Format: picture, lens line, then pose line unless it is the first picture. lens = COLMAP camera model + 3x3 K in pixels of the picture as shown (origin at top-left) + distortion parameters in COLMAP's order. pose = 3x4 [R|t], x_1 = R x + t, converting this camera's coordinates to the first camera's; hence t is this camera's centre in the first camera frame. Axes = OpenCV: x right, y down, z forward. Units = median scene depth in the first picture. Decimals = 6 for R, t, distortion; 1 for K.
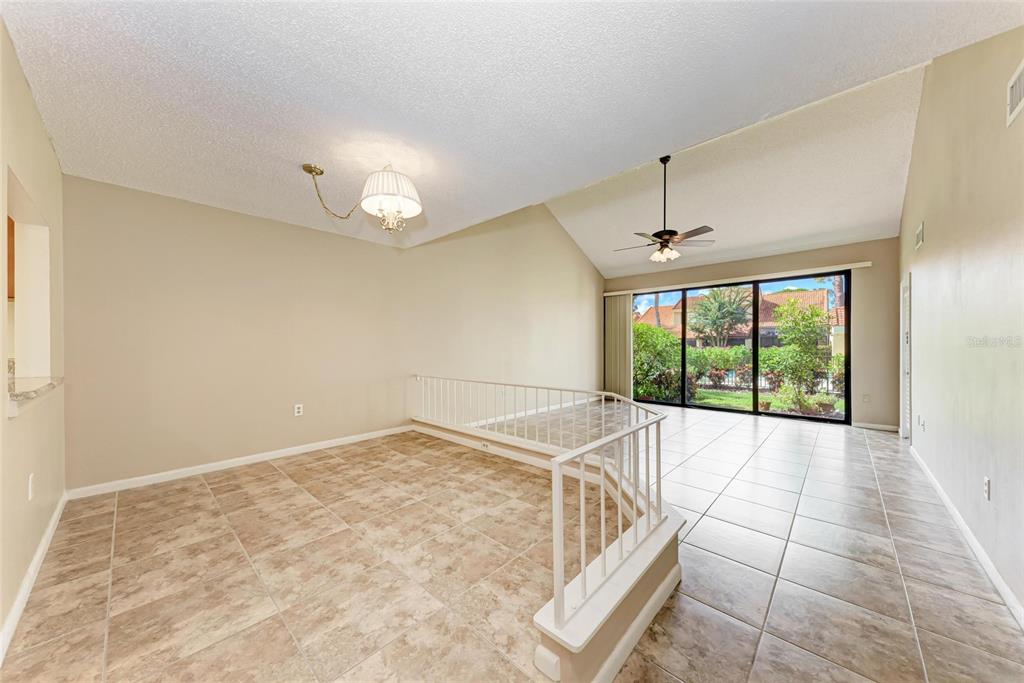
lens RADIAL K [[353.0, 0, 519.4], [0, 353.0, 340.3], [0, 0, 1]] dist [-0.000236, -0.000238]
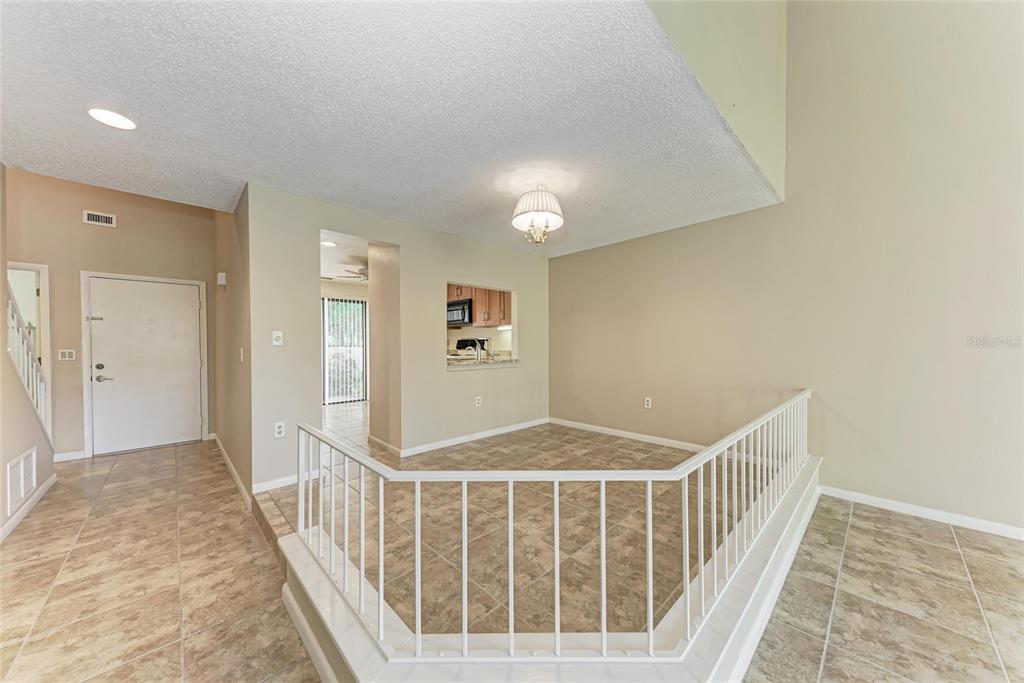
lens RADIAL K [[353.0, 0, 518.7], [0, 353.0, 346.2], [0, 0, 1]] dist [-0.000236, -0.000238]
pose [[-0.053213, 0.012666, -0.998503, 0.643093], [0.013890, 0.999832, 0.011943, -0.001515], [0.998487, -0.013234, -0.053380, 0.834112]]
